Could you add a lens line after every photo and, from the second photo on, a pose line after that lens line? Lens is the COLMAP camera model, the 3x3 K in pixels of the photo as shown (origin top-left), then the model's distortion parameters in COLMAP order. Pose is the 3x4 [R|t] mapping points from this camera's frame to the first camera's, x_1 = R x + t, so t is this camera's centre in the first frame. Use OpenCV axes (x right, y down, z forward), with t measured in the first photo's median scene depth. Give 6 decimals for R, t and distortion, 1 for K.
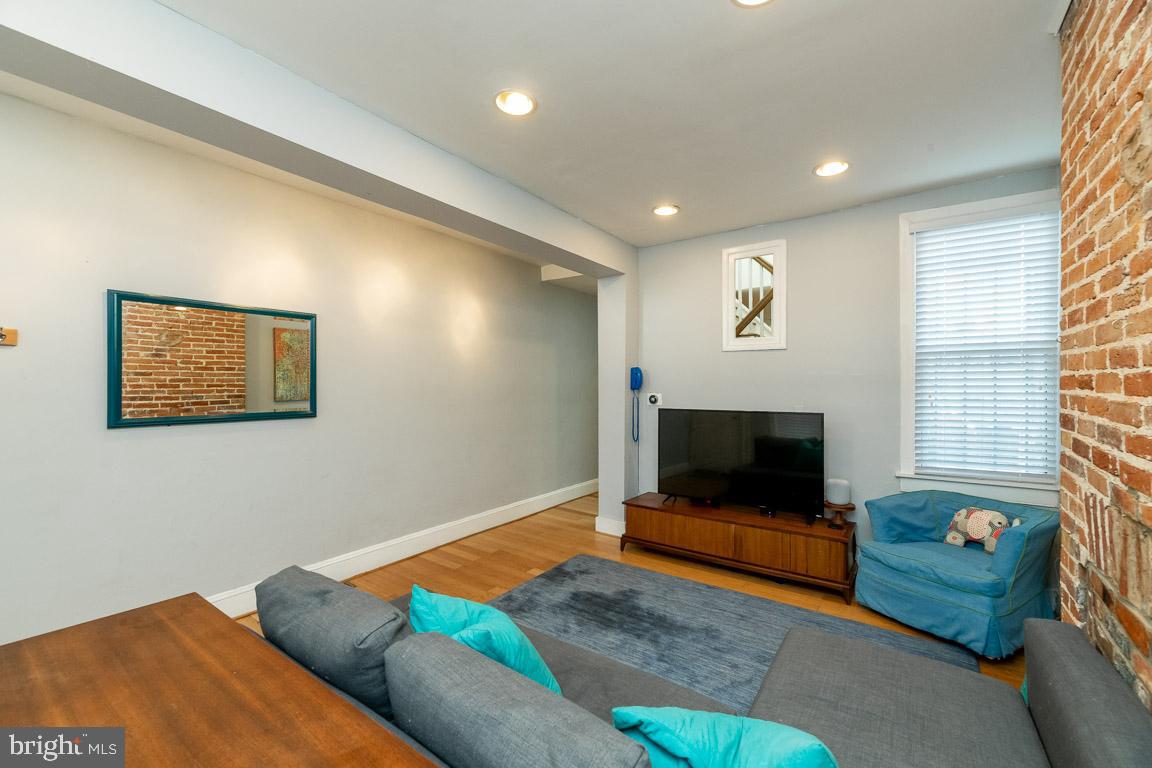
lens RADIAL K [[464.4, 0, 579.3], [0, 464.4, 386.2], [0, 0, 1]] dist [-0.000742, -0.000093]
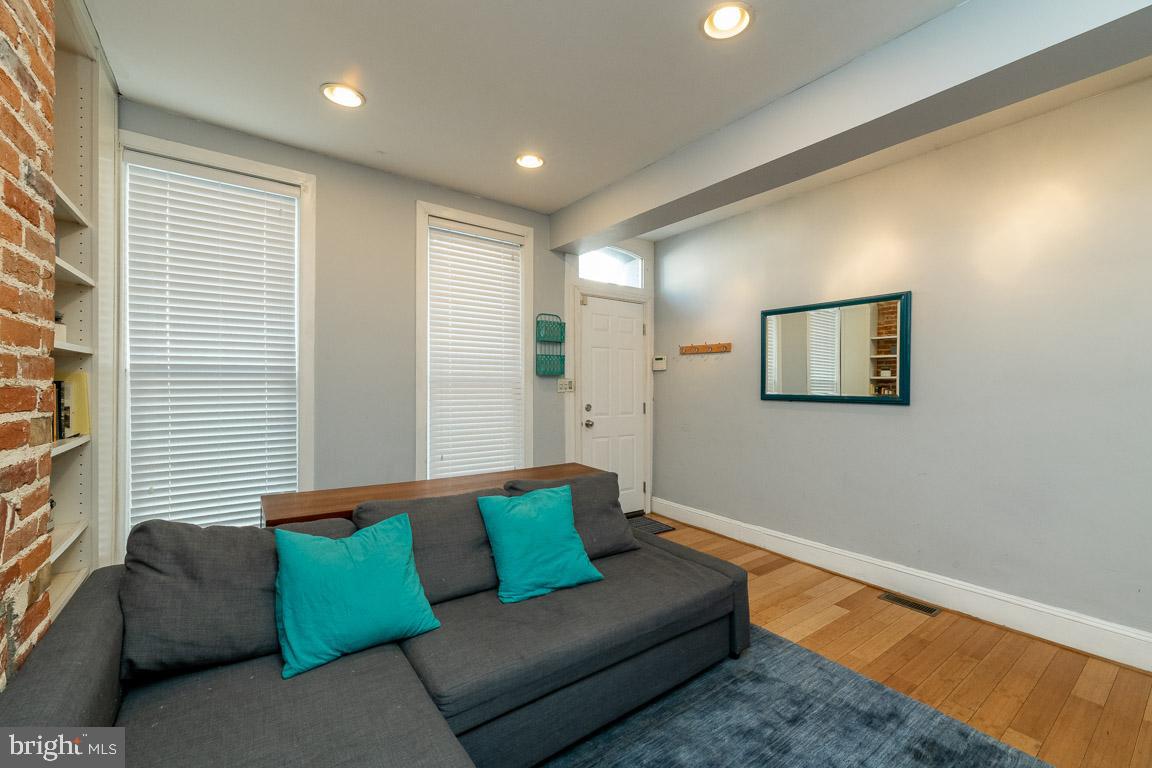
lens RADIAL K [[469.0, 0, 576.0], [0, 469.0, 384.0], [0, 0, 1]] dist [-0.001426, -0.000092]
pose [[-0.329044, 0.011781, -0.944241, 0.505758], [-0.002252, 0.999910, 0.013260, 0.014240], [0.944312, 0.006490, -0.328987, 0.687082]]
